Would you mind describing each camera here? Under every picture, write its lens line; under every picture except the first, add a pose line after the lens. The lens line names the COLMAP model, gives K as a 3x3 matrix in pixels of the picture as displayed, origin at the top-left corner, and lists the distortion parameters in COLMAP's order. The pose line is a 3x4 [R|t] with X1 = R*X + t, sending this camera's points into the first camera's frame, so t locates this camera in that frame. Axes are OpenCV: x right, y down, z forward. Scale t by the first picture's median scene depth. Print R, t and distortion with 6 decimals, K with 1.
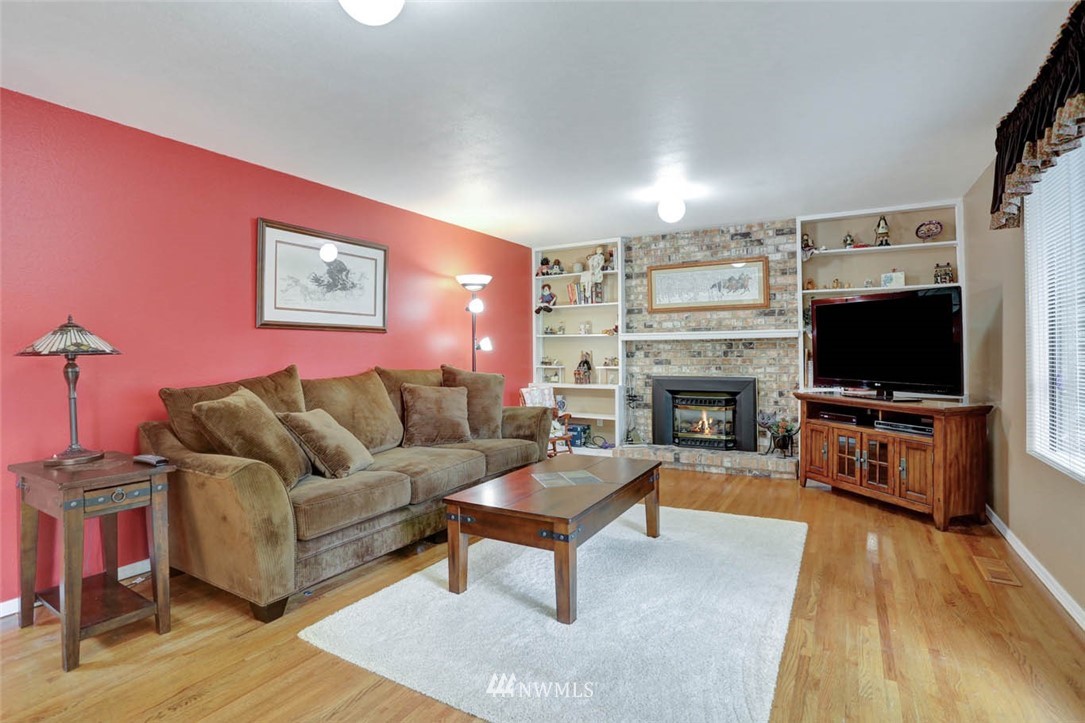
lens RADIAL K [[527.1, 0, 542.5], [0, 527.1, 361.5], [0, 0, 1]] dist [-0.047944, 0.000285]
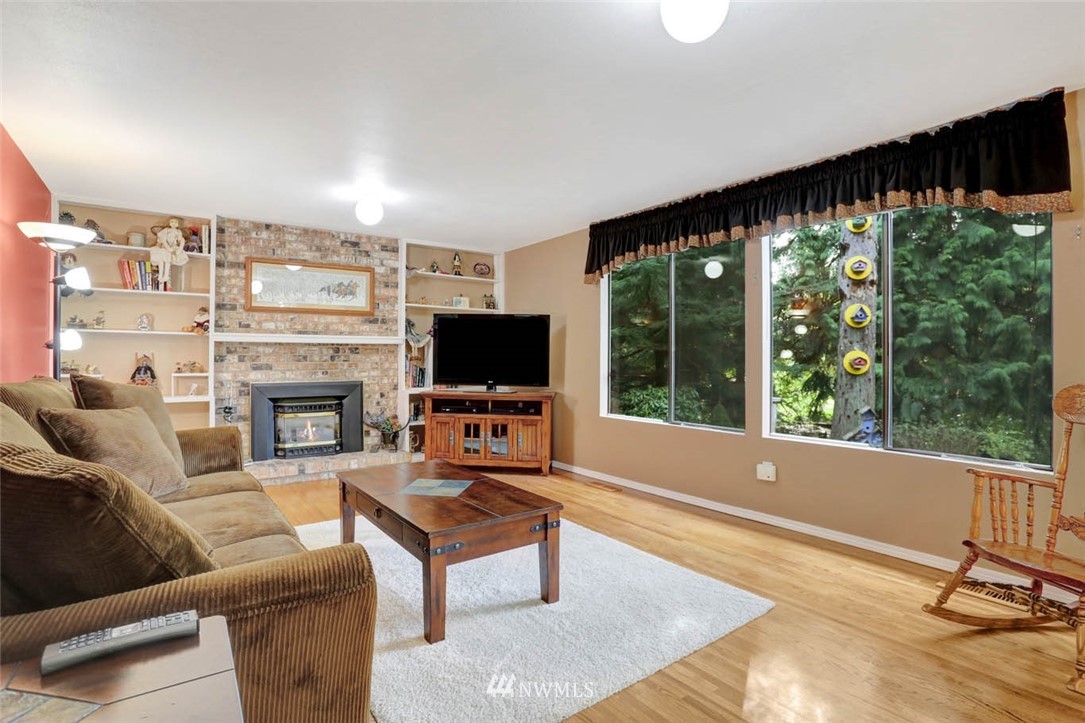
lens RADIAL K [[527.1, 0, 542.5], [0, 527.1, 361.5], [0, 0, 1]] dist [-0.047944, 0.000285]
pose [[0.429244, -0.000053, 0.903188, -0.382249], [0.007907, 0.999962, -0.003699, -0.001540], [-0.903154, 0.008729, 0.429228, 0.210781]]
